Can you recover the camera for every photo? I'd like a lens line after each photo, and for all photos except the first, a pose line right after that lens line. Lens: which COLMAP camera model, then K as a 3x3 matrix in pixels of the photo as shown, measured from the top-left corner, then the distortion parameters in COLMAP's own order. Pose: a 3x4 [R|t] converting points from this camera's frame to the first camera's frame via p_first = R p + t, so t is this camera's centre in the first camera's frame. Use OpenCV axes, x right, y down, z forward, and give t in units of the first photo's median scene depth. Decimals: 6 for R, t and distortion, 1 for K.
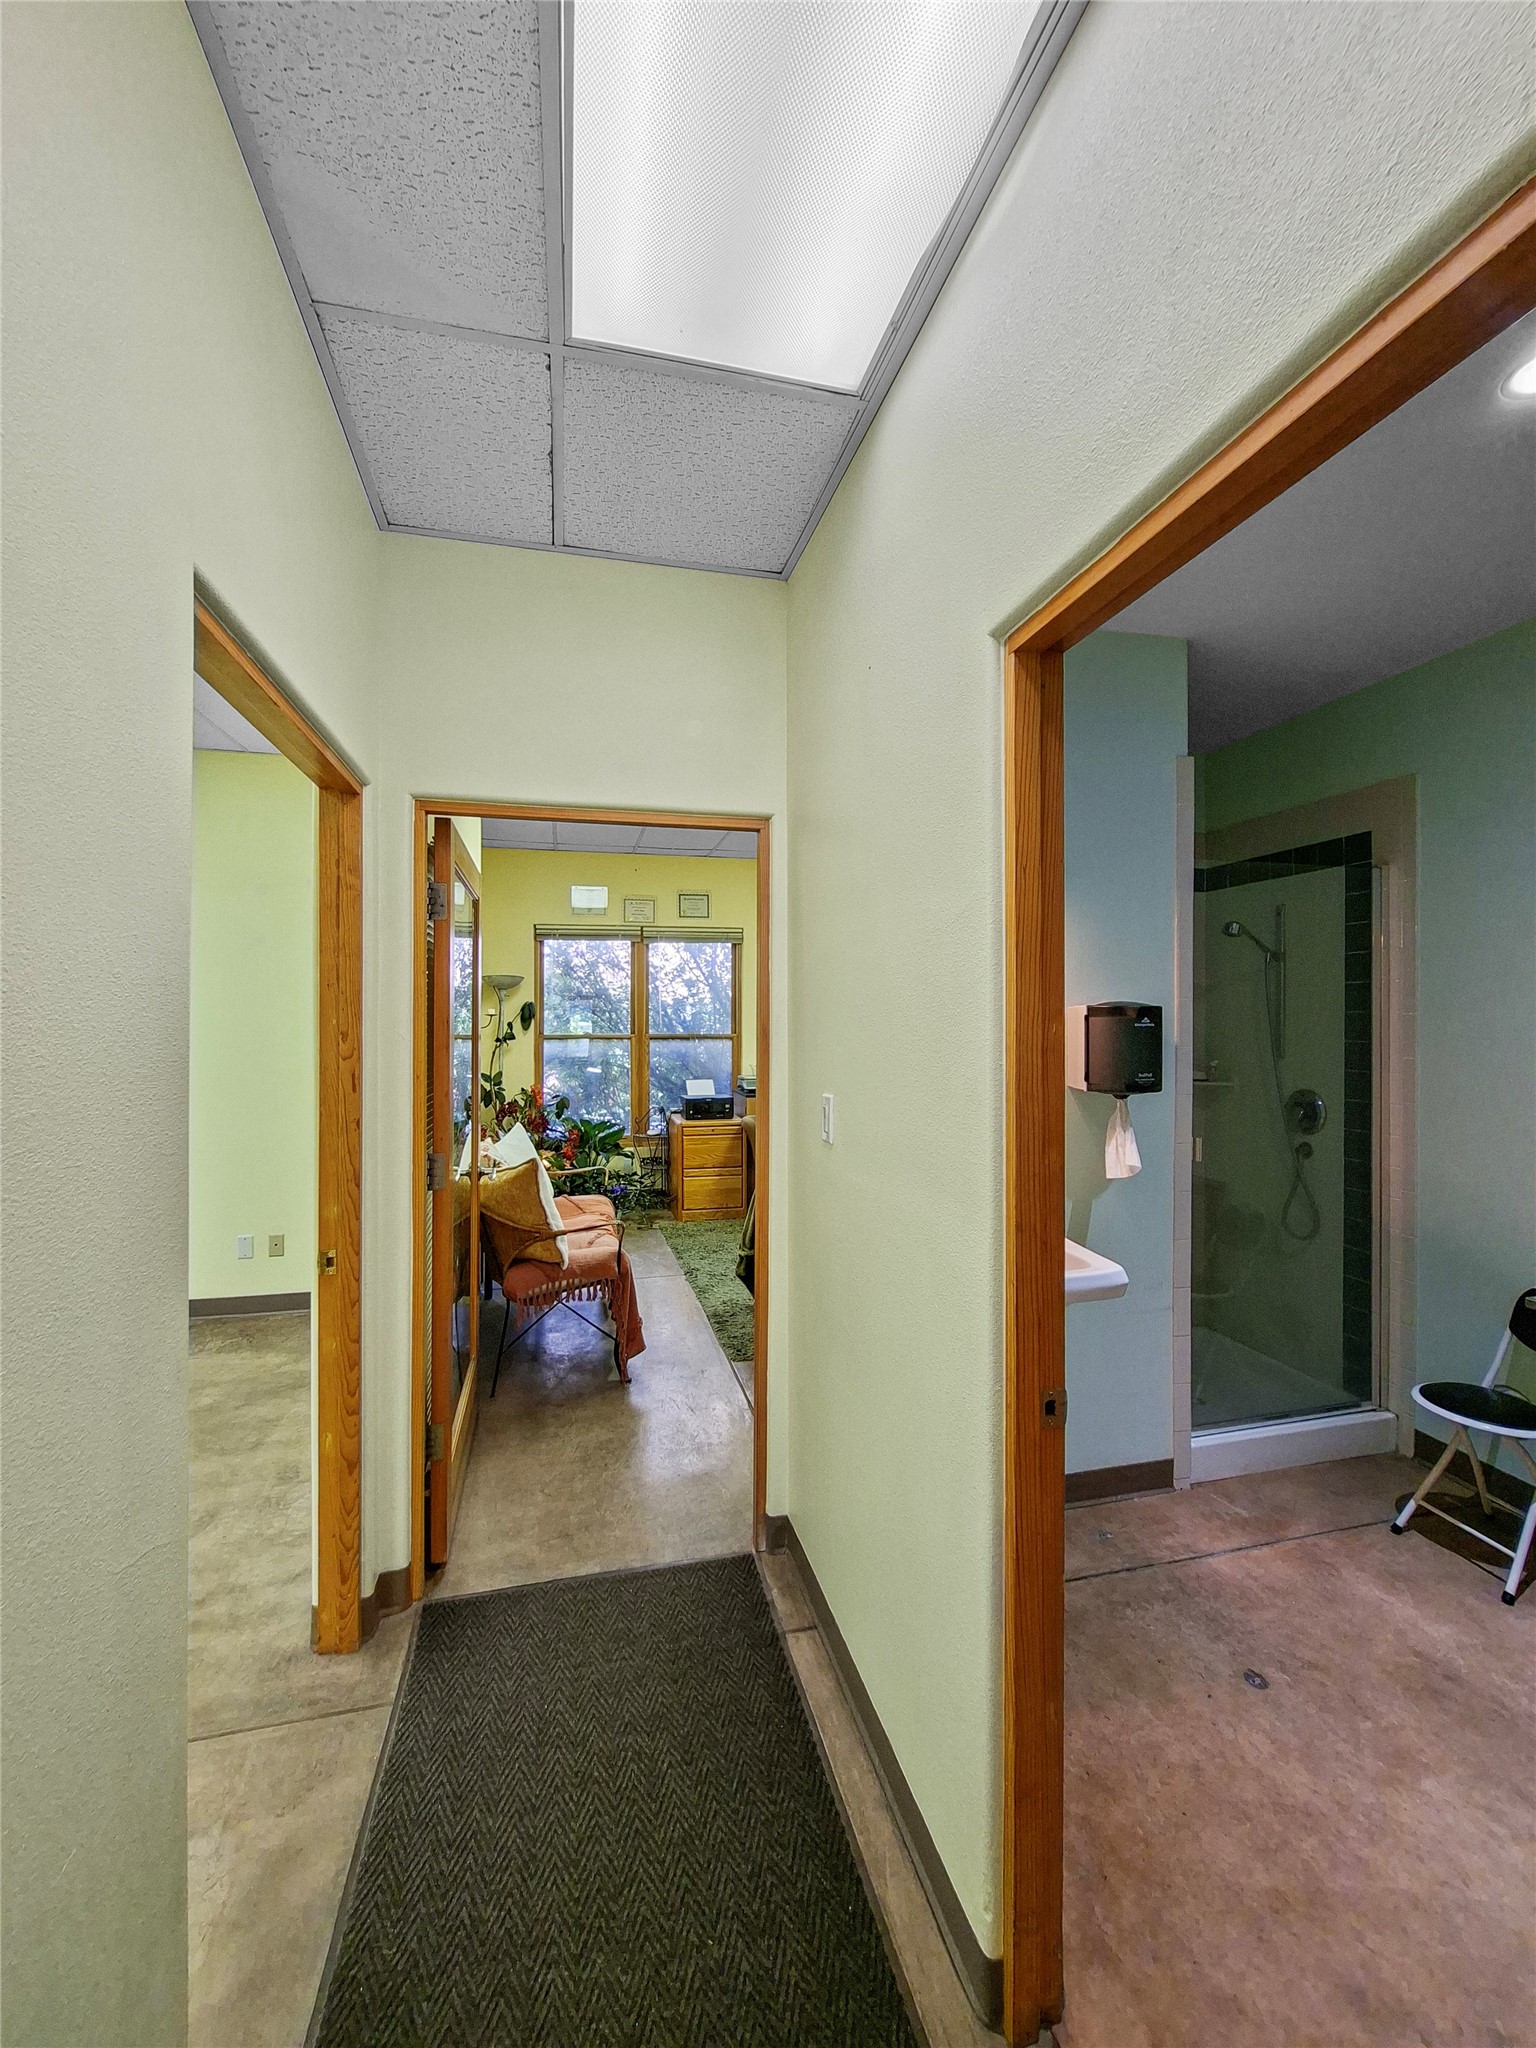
lens RADIAL K [[813.7, 0, 750.2], [0, 813.7, 1021.8], [0, 0, 1]] dist [-0.001829, 0.000118]
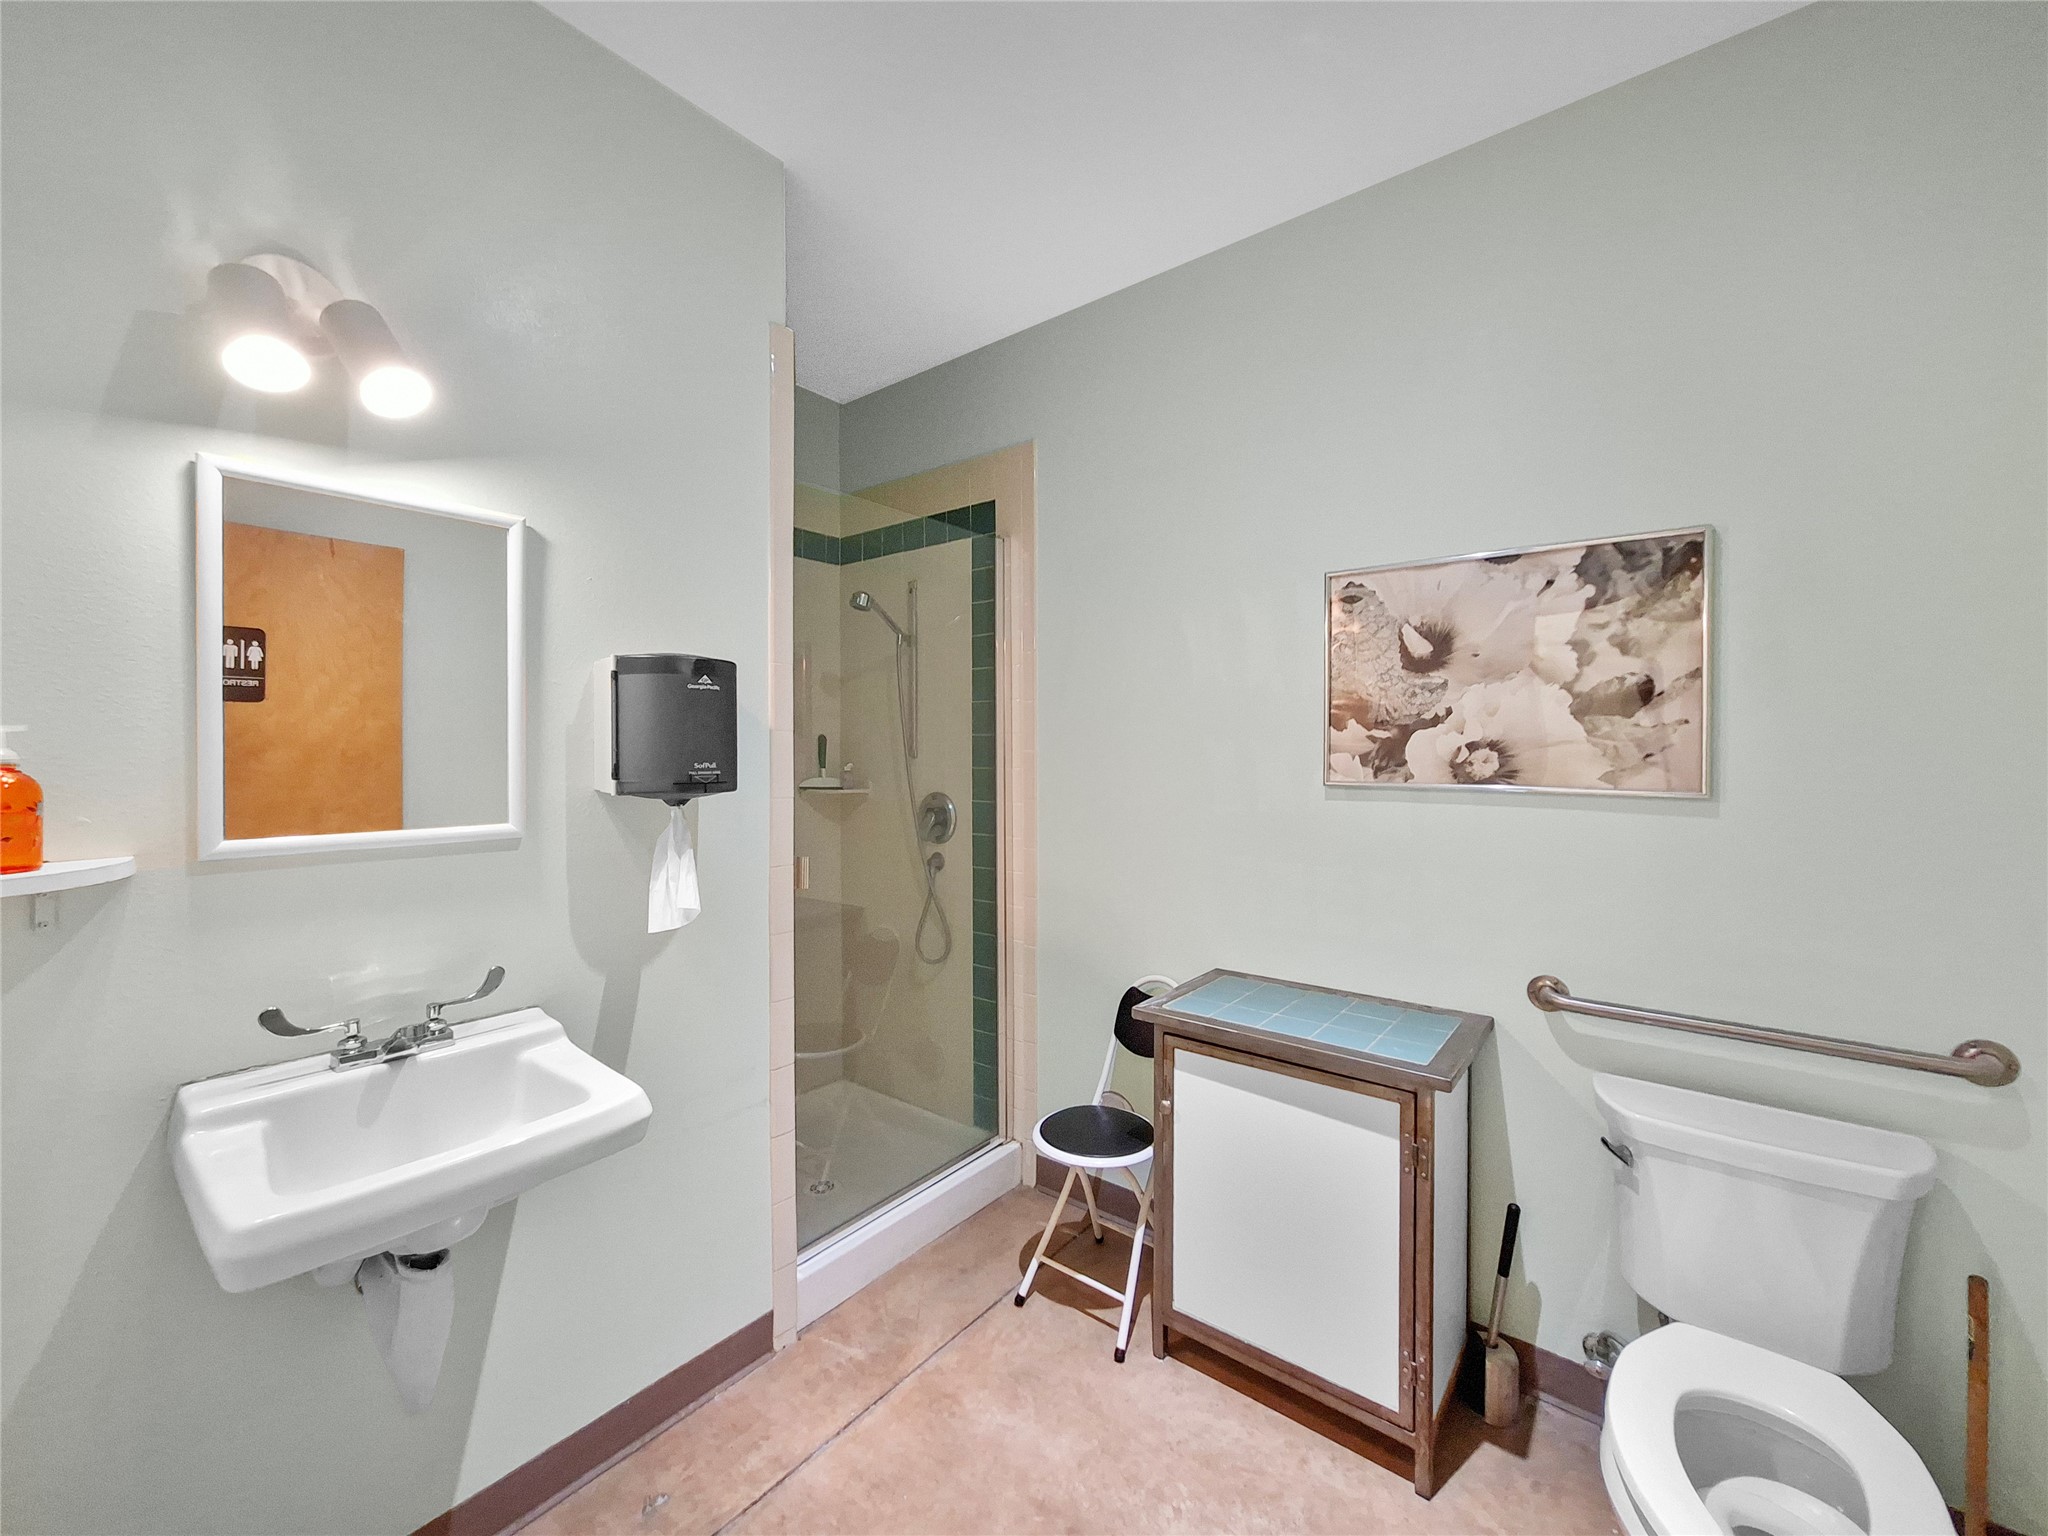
lens RADIAL K [[818.9, 0, 1014.8], [0, 818.9, 770.7], [0, 0, 1]] dist [-0.003740, 0.000109]
pose [[0.790404, -0.015615, 0.612387, 0.262317], [0.005574, 0.999817, 0.018300, 0.054828], [-0.612561, -0.011051, 0.790346, 0.316680]]
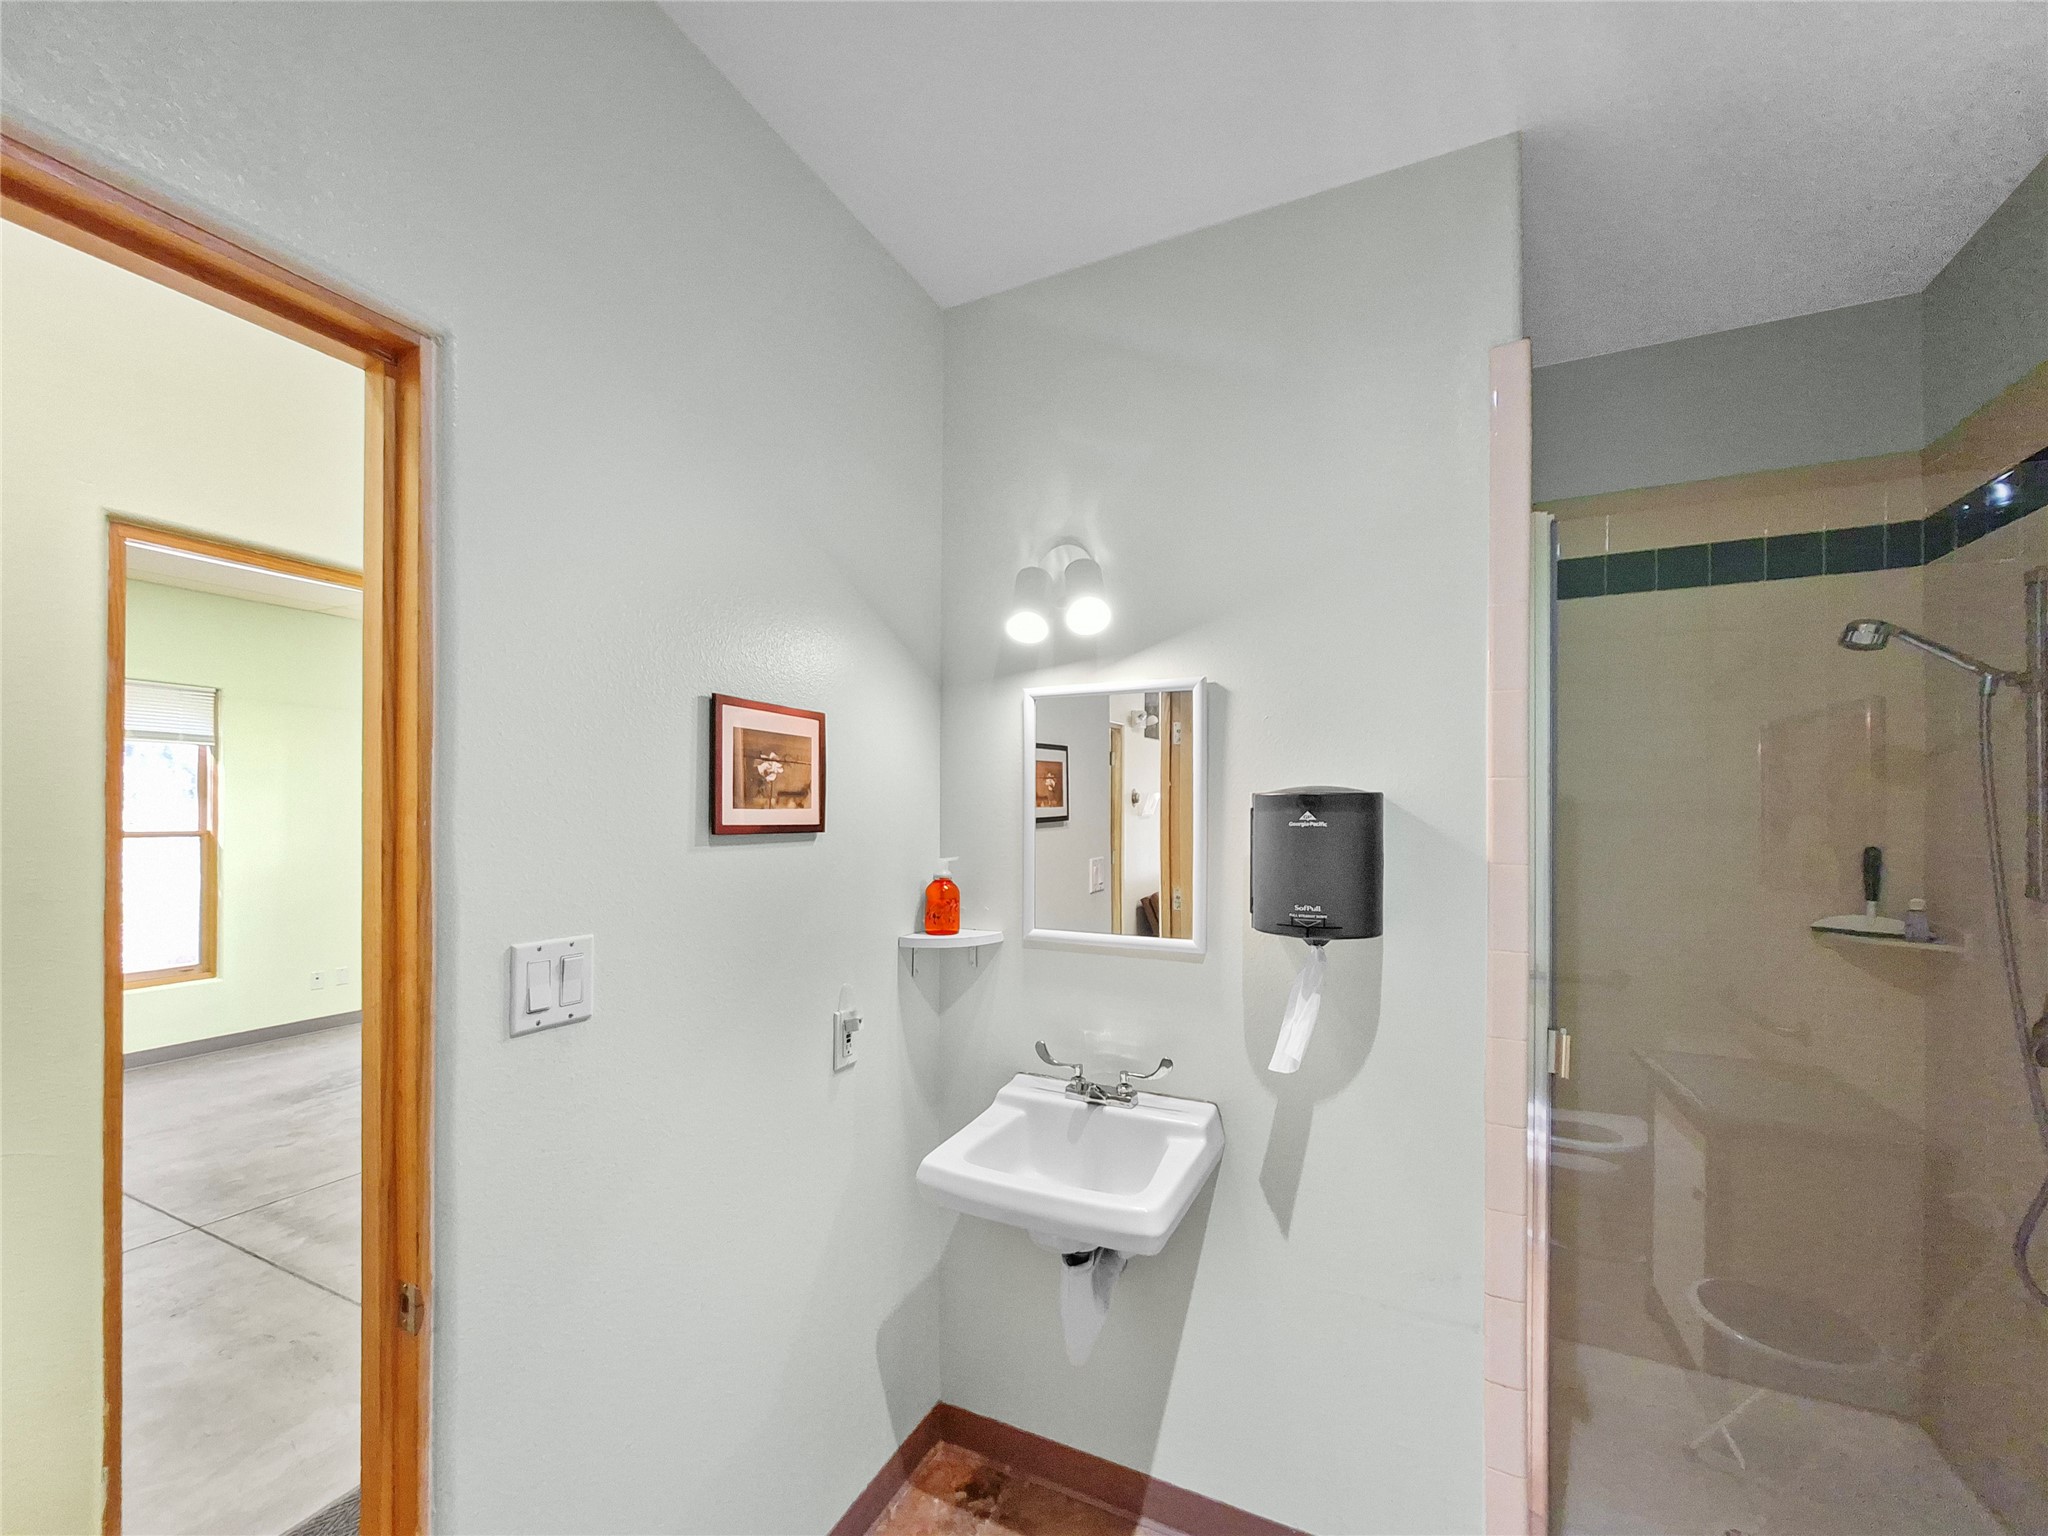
lens RADIAL K [[836.7, 0, 1024.3], [0, 836.7, 808.3], [0, 0, 1]] dist [-0.001171, 0.000275]
pose [[0.774634, -0.000188, -0.632410, 0.661477], [-0.005837, 0.999955, -0.007446, -0.002157], [0.632383, 0.009460, 0.774598, 0.362071]]
